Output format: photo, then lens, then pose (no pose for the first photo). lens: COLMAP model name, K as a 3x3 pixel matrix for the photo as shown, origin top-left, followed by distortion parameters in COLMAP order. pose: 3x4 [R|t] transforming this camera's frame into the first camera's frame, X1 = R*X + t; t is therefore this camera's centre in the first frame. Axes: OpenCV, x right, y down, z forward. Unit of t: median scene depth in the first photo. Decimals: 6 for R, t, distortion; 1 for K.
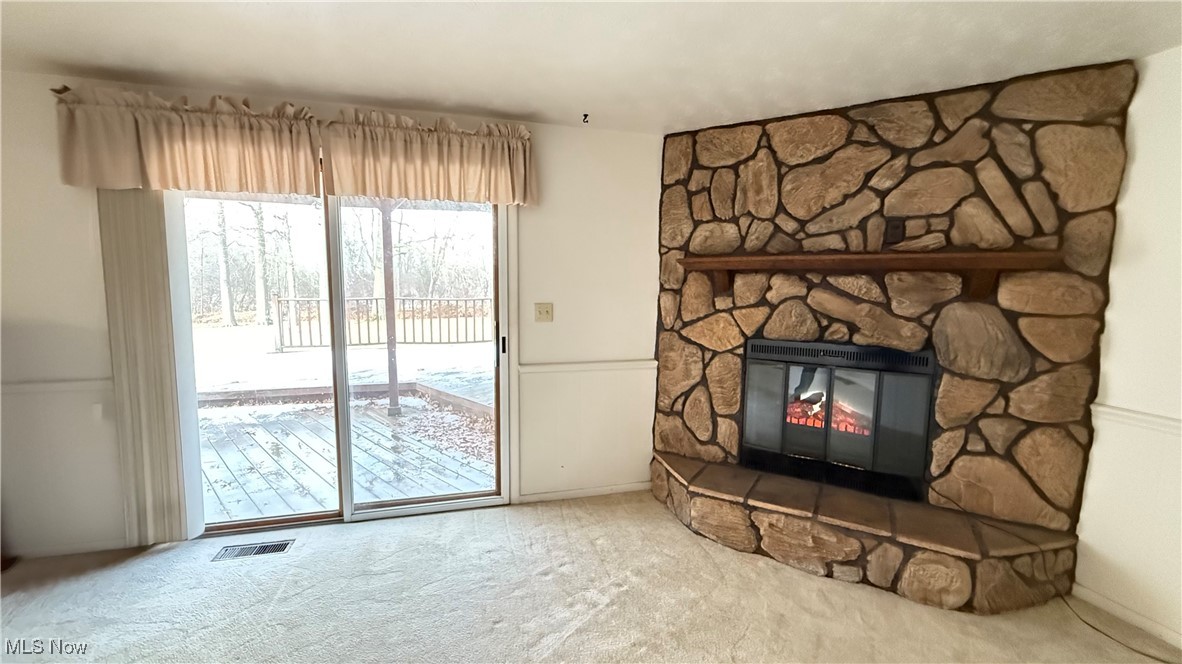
lens RADIAL K [[469.1, 0, 591.0], [0, 469.1, 332.0], [0, 0, 1]] dist [-0.000715, -0.000141]
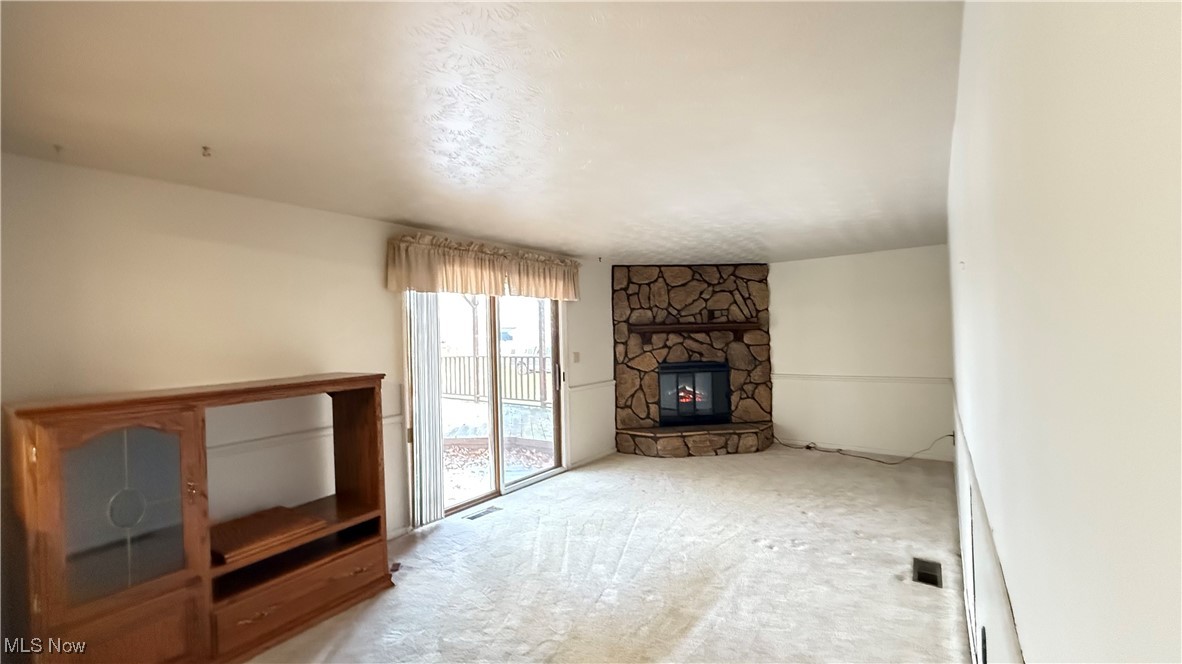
lens RADIAL K [[469.1, 0, 591.0], [0, 469.1, 332.0], [0, 0, 1]] dist [-0.000715, -0.000141]
pose [[0.785456, -0.026168, 0.618364, -1.285952], [0.100516, 0.991235, -0.085731, 0.023458], [-0.610700, 0.129494, 0.781202, -0.510026]]
